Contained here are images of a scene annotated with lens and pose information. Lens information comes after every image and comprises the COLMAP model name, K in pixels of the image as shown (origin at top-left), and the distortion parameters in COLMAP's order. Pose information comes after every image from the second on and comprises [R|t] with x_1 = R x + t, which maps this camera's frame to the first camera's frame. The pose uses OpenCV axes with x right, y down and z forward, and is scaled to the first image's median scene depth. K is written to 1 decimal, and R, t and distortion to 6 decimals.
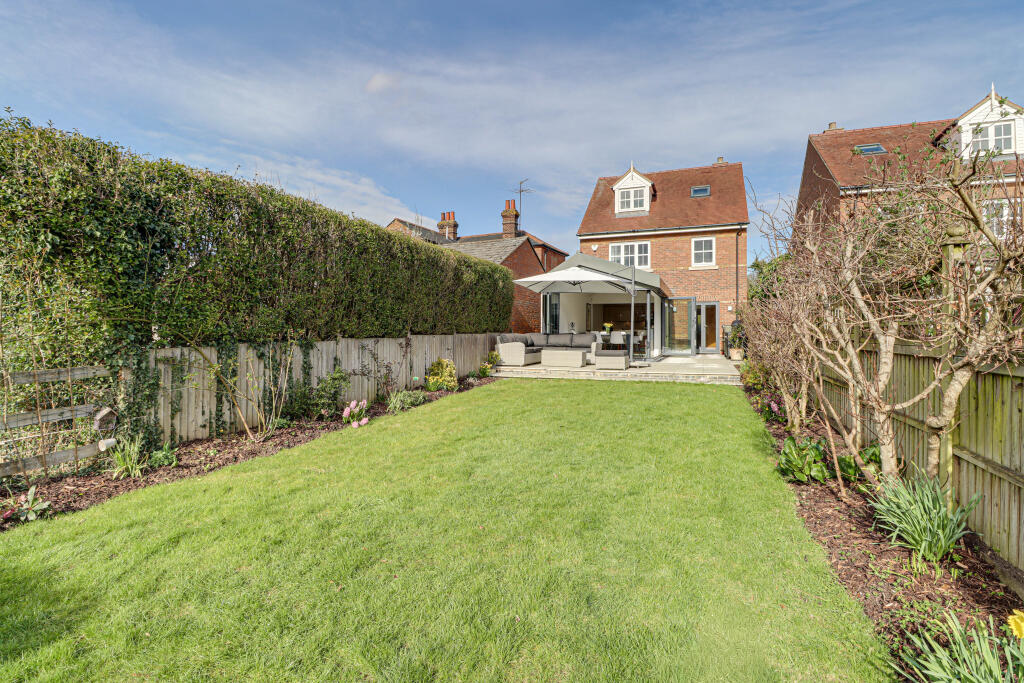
lens RADIAL K [[497.2, 0, 512.1], [0, 497.2, 337.3], [0, 0, 1]] dist [-0.000202, -0.012593]
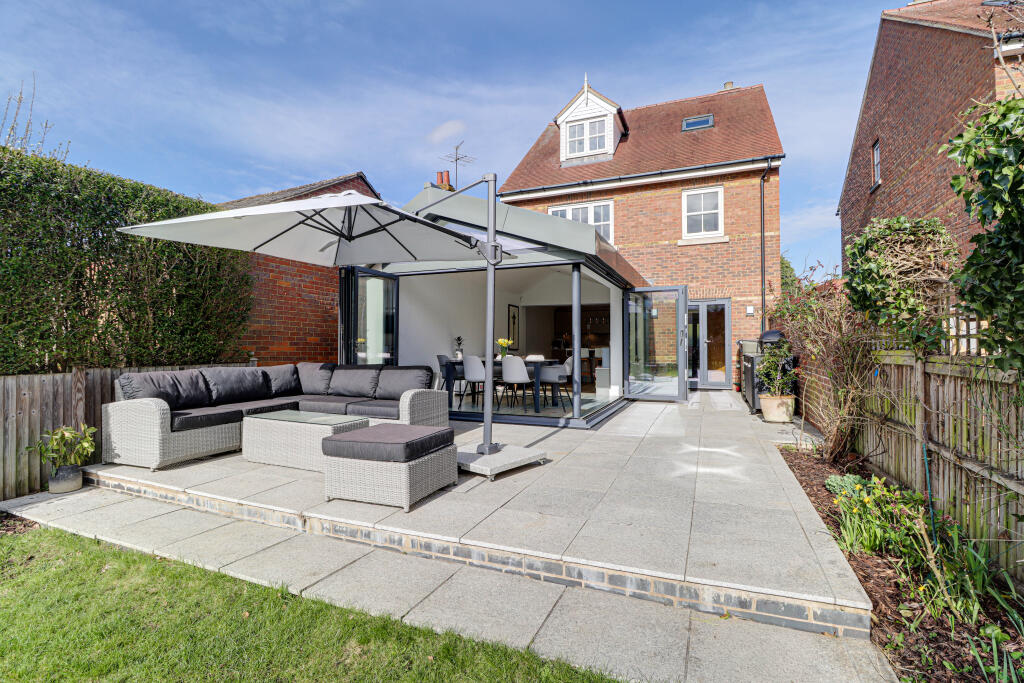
lens RADIAL K [[497.2, 0, 512.1], [0, 497.2, 337.3], [0, 0, 1]] dist [-0.000202, -0.012593]
pose [[0.999964, -0.002062, -0.008196, 0.165649], [0.001854, 0.999678, -0.025307, -0.013578], [0.008246, 0.025290, 0.999646, 0.418645]]
